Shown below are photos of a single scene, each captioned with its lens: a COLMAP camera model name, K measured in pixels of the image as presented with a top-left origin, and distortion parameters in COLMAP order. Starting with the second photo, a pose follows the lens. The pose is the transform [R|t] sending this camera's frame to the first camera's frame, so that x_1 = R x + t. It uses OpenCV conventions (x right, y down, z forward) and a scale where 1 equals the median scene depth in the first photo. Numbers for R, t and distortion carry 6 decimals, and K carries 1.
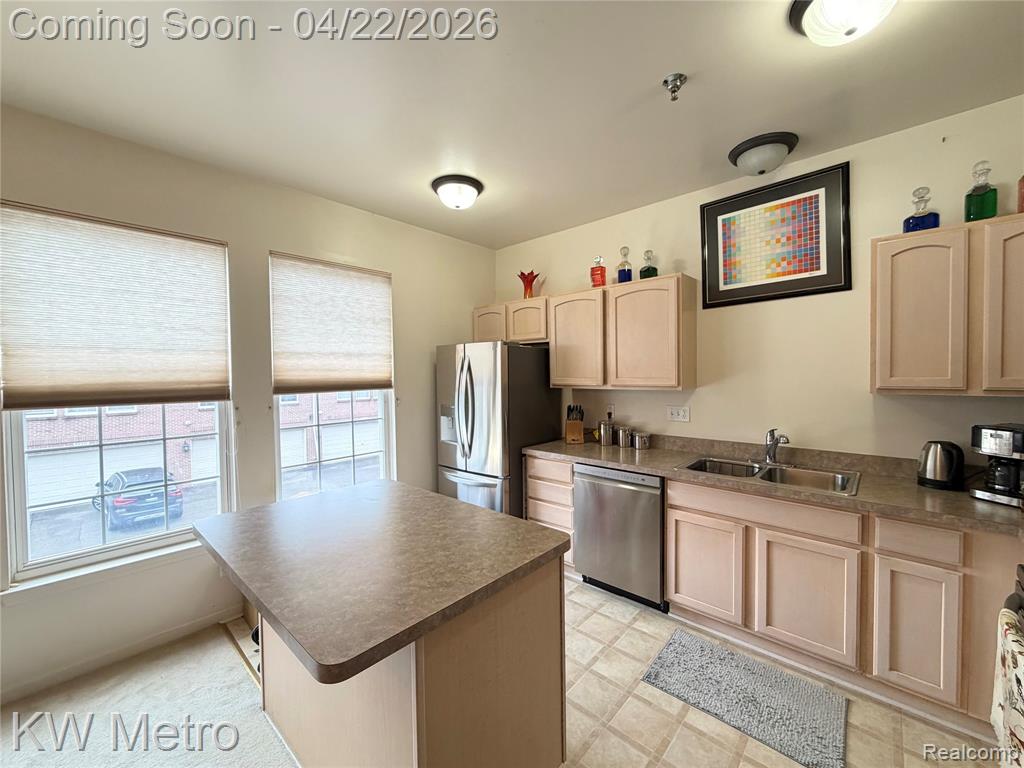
lens RADIAL K [[411.3, 0, 514.6], [0, 411.3, 384.6], [0, 0, 1]] dist [0.001977, 0.000931]
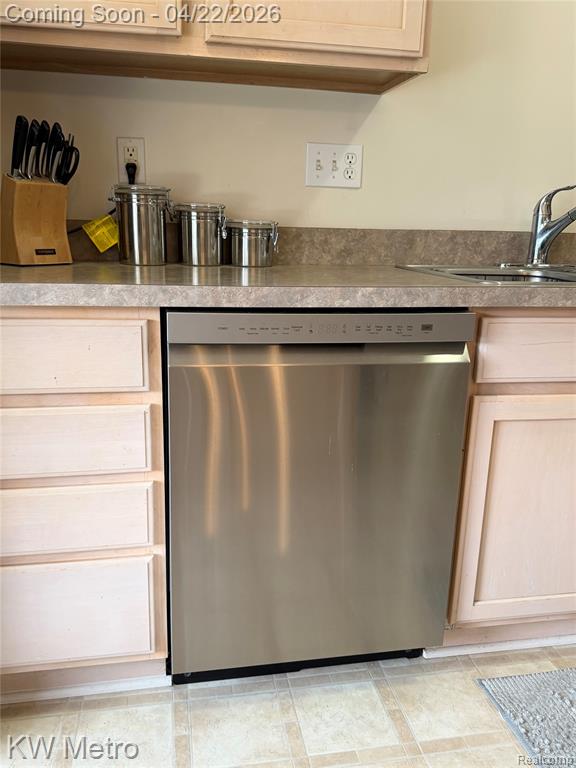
lens RADIAL K [[635.5, 0, 289.4], [0, 635.5, 389.0], [0, 0, 1]] dist [0.039383, -0.003936]
pose [[0.596332, -0.174596, 0.783520, -0.134751], [-0.009931, 0.974381, 0.224685, 0.148314], [-0.802676, -0.141769, 0.579321, 0.701708]]
